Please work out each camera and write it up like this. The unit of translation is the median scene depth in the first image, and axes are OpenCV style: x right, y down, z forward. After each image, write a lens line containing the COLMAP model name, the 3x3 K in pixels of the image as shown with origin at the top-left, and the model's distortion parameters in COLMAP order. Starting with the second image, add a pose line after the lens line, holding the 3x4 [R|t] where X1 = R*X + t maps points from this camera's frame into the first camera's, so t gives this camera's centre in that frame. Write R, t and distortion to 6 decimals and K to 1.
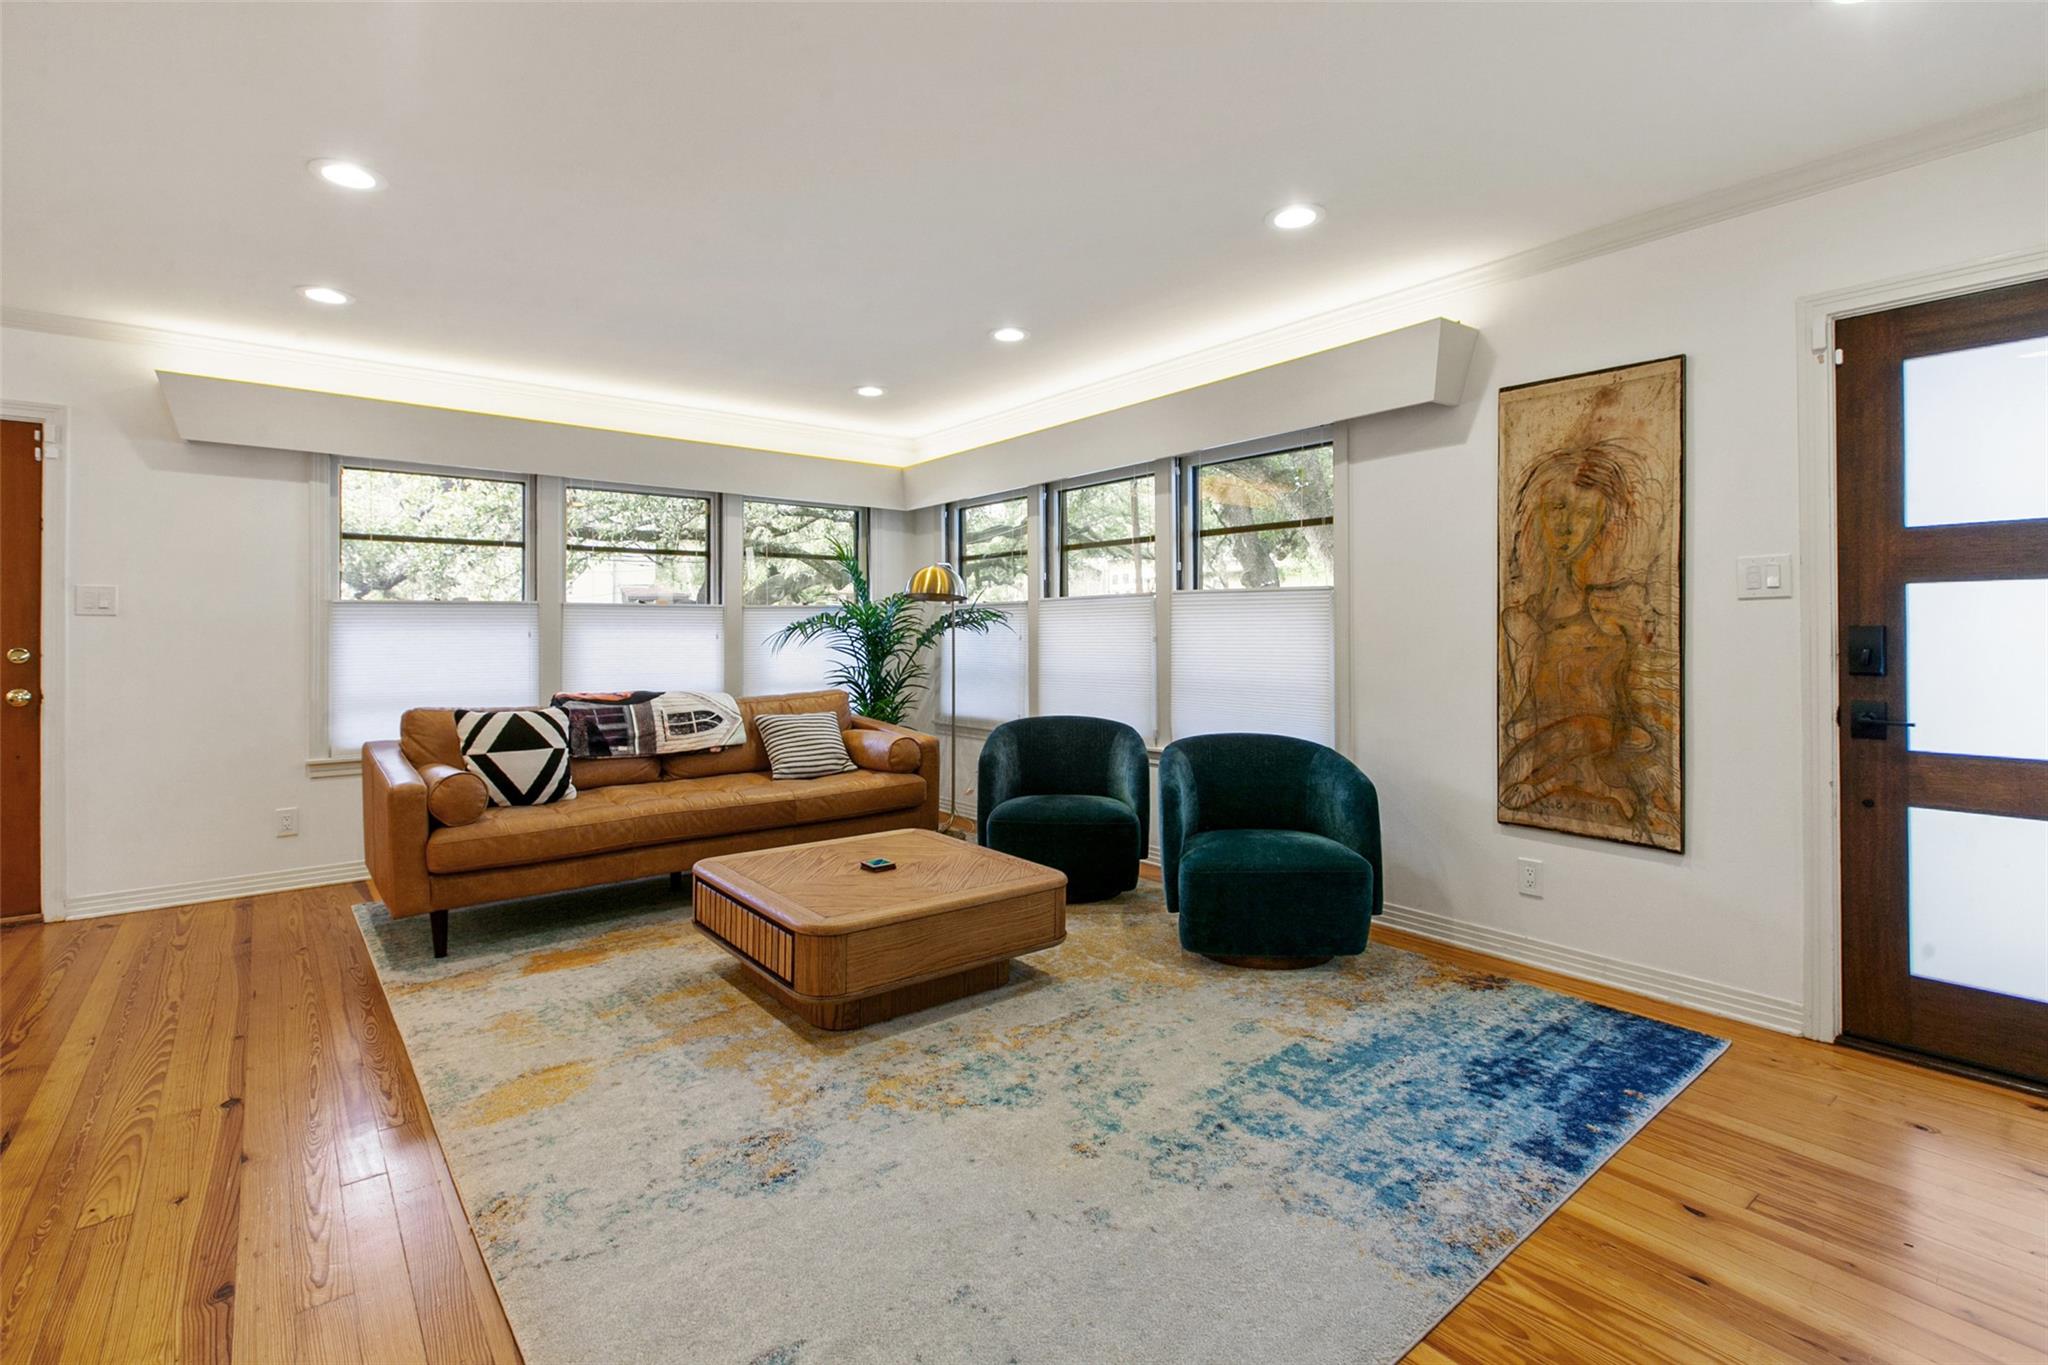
lens RADIAL K [[943.5, 0, 1007.2], [0, 943.5, 624.9], [0, 0, 1]] dist [0.000267, 0.000198]
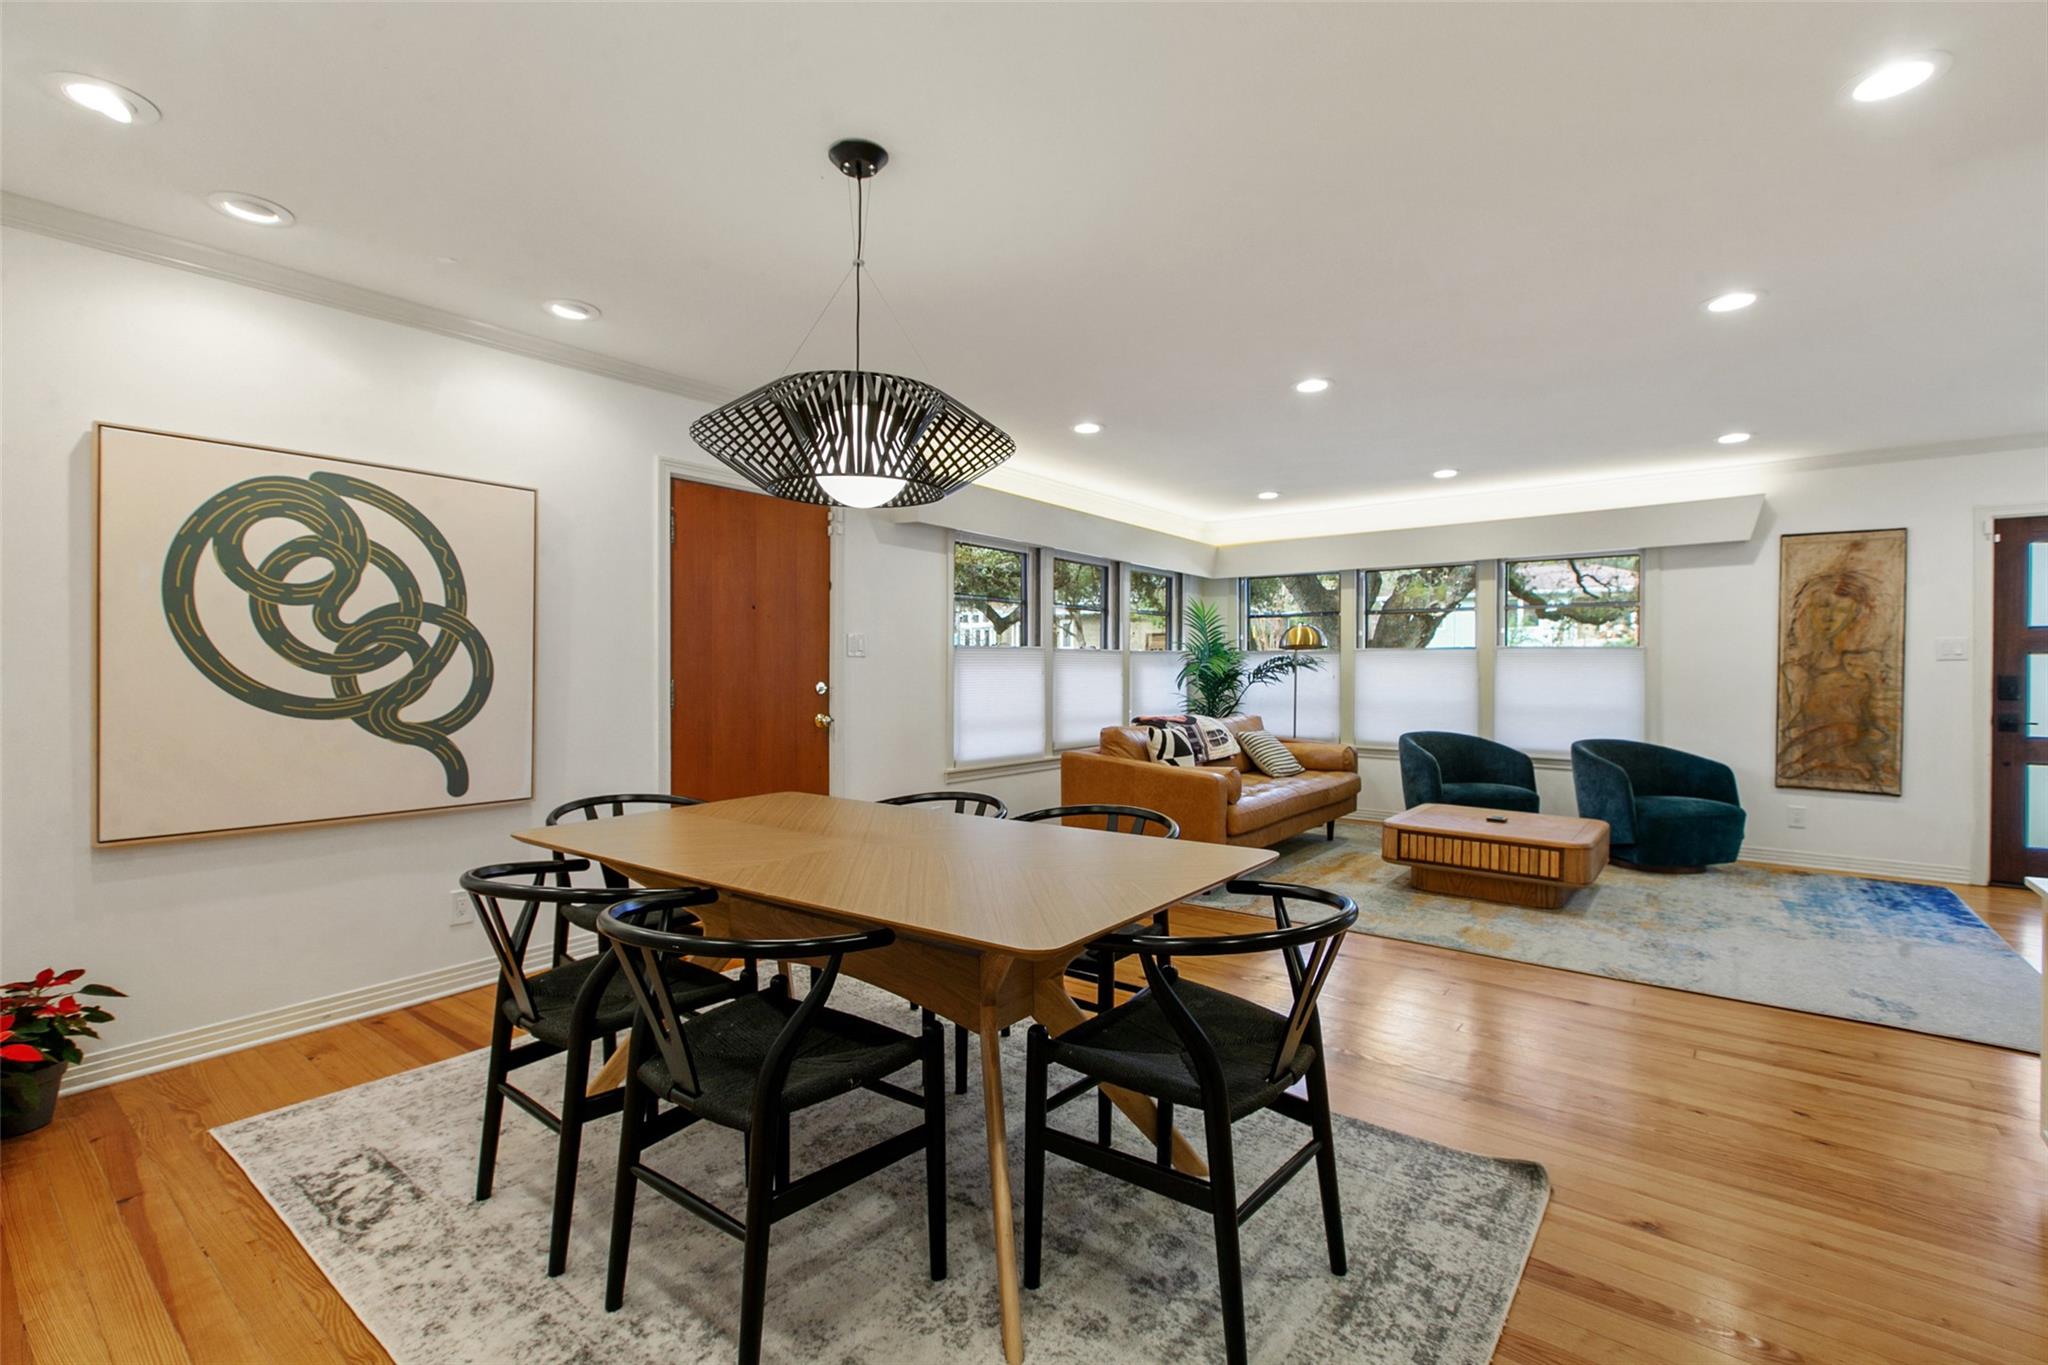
lens RADIAL K [[920.1, 0, 1007.8], [0, 920.1, 673.4], [0, 0, 1]] dist [-0.001622, -0.000583]
pose [[0.972702, 0.005811, 0.231983, -1.328850], [-0.008759, 0.999893, 0.011682, -0.005289], [-0.231891, -0.013395, 0.972650, -0.328555]]
